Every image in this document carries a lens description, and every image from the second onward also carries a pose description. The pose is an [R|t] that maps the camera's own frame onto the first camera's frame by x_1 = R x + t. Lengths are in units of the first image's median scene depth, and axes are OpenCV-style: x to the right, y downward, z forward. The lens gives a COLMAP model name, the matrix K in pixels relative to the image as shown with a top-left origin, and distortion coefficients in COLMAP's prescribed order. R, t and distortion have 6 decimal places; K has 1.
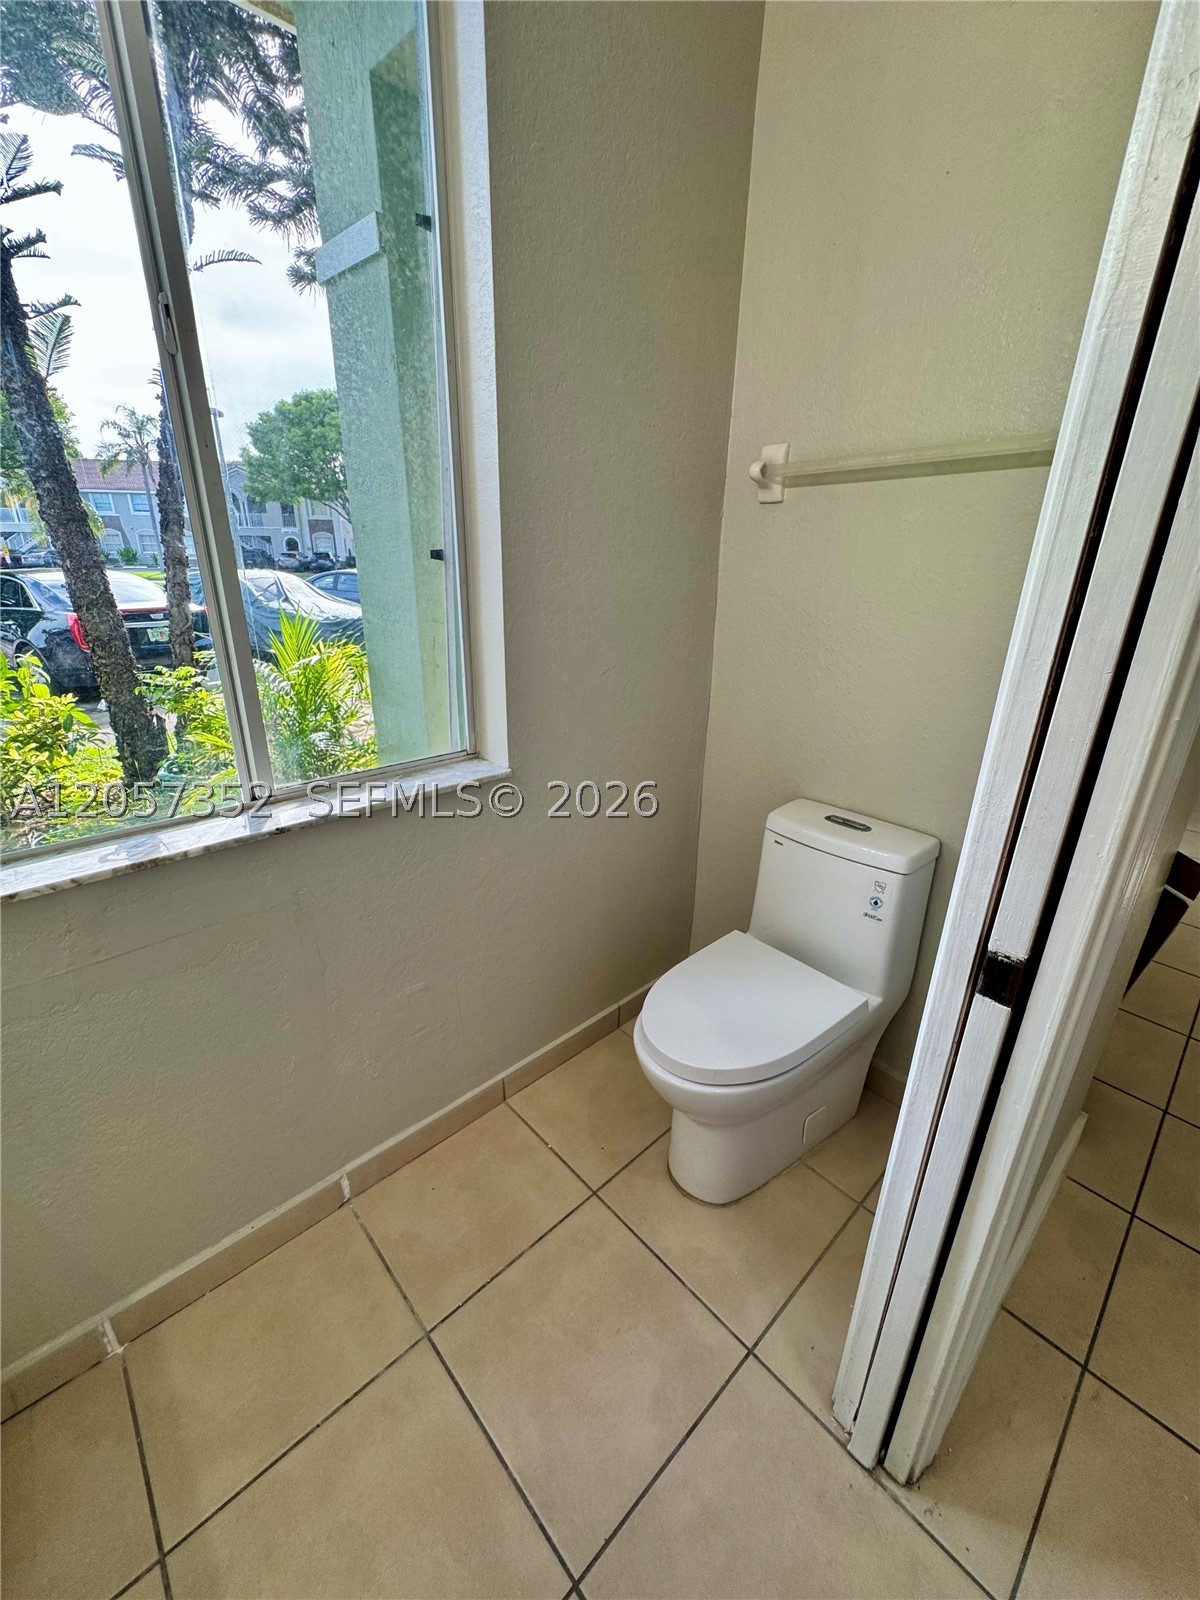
lens RADIAL K [[640.4, 0, 596.7], [0, 640.4, 796.3], [0, 0, 1]] dist [0.000870, -0.000022]
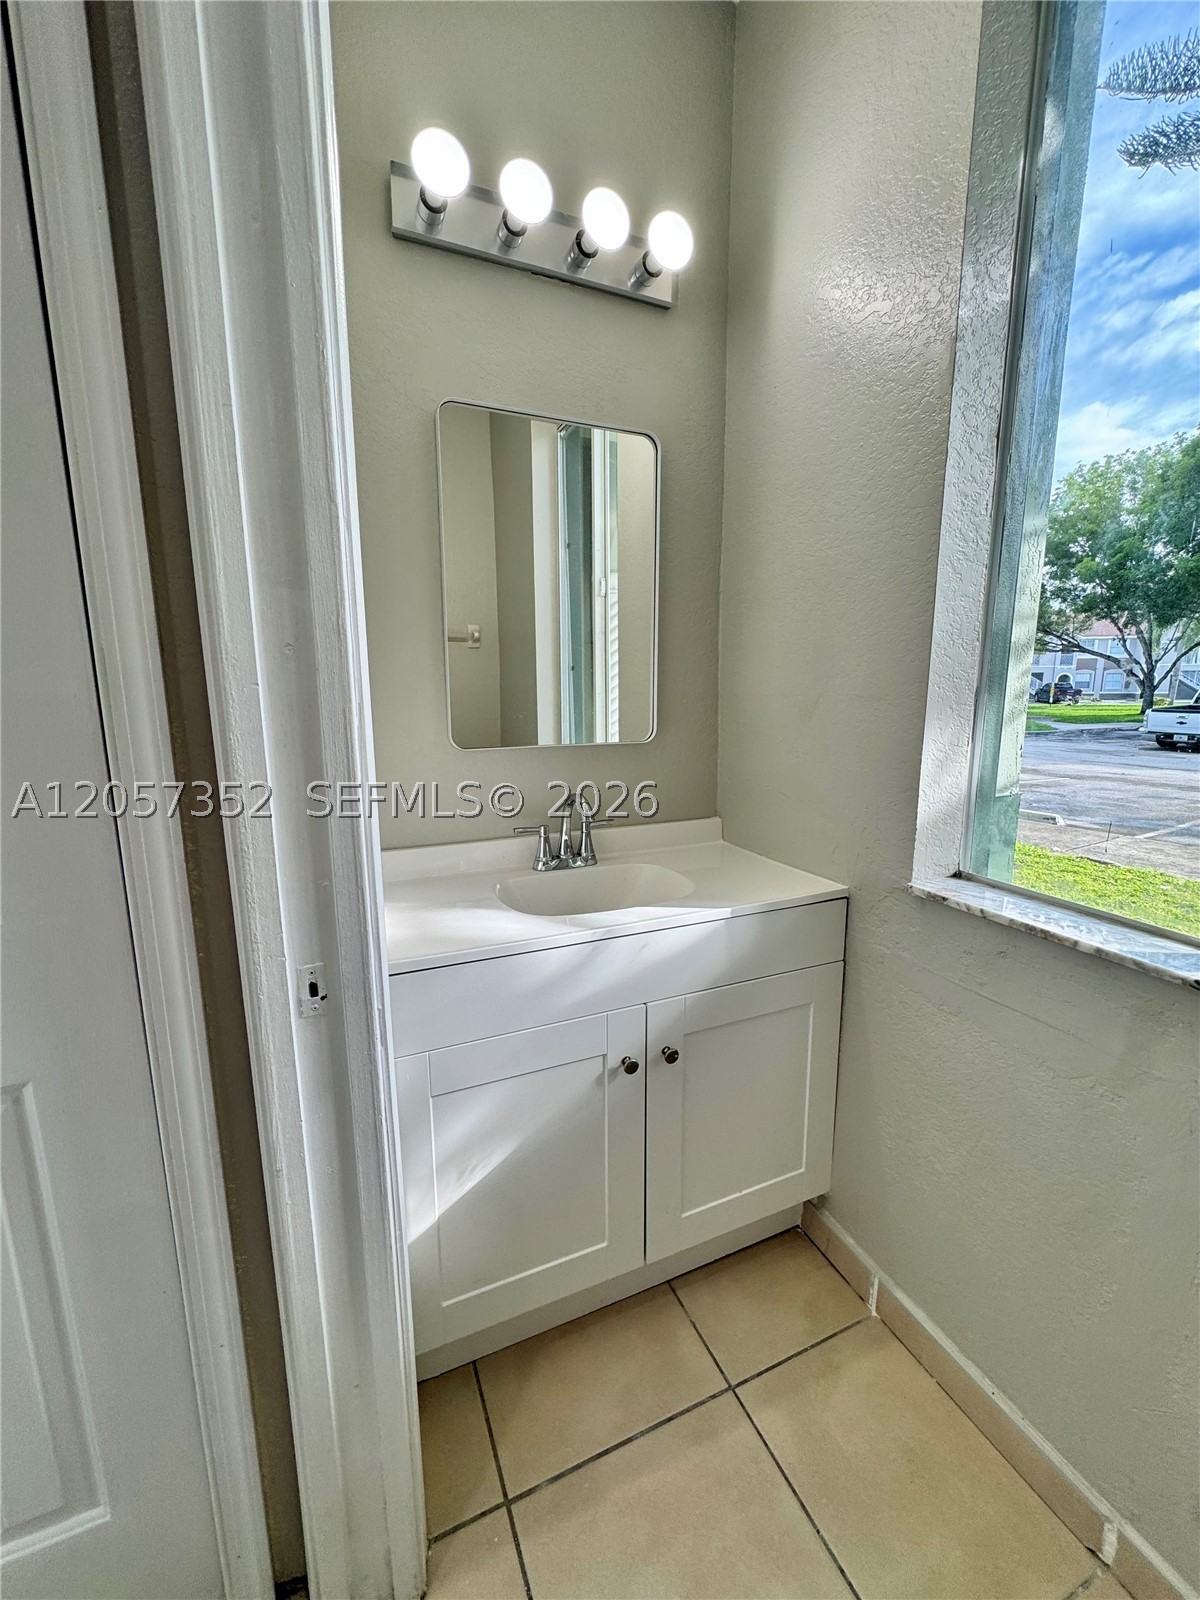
lens RADIAL K [[640.4, 0, 601.0], [0, 640.4, 797.1], [0, 0, 1]] dist [0.000870, -0.000022]
pose [[-0.321473, 0.143429, -0.935993, 0.380247], [-0.334909, 0.907351, 0.254067, -0.100588], [0.885715, 0.395148, -0.243653, 0.546448]]
